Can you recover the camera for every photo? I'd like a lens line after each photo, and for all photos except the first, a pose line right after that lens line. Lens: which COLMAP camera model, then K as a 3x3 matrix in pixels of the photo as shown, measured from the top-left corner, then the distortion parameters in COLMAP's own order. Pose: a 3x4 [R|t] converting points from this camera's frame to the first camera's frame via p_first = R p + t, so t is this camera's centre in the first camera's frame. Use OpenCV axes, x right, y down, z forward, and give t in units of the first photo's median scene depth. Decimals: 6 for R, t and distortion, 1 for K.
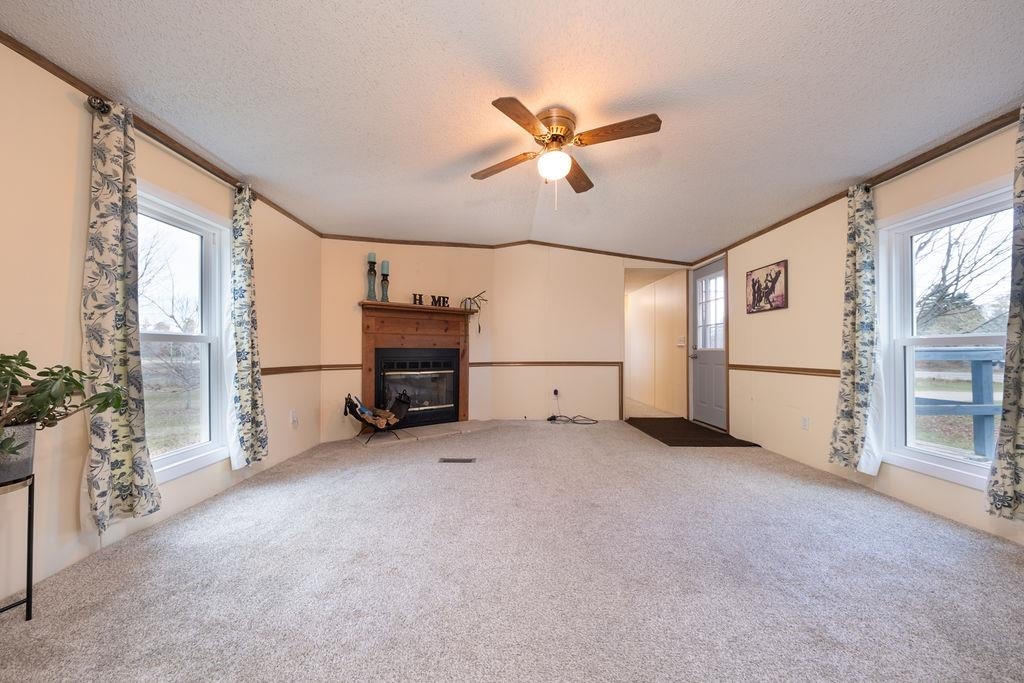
lens RADIAL K [[360.0, 0, 507.7], [0, 360.0, 349.9], [0, 0, 1]] dist [-0.001977, 0.000001]
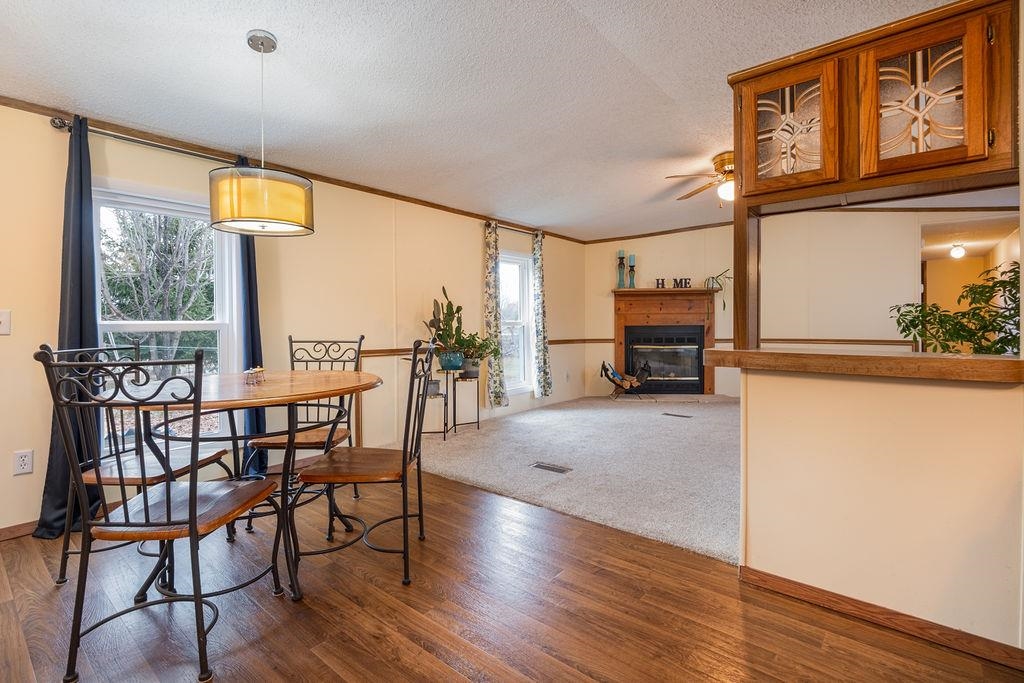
lens RADIAL K [[502.9, 0, 509.9], [0, 502.9, 334.8], [0, 0, 1]] dist [-0.001261, -0.002133]
pose [[0.774175, 0.006749, -0.632936, 0.625278], [0.011611, 0.999623, 0.024861, -0.033534], [0.632865, -0.026596, 0.773805, -0.876929]]
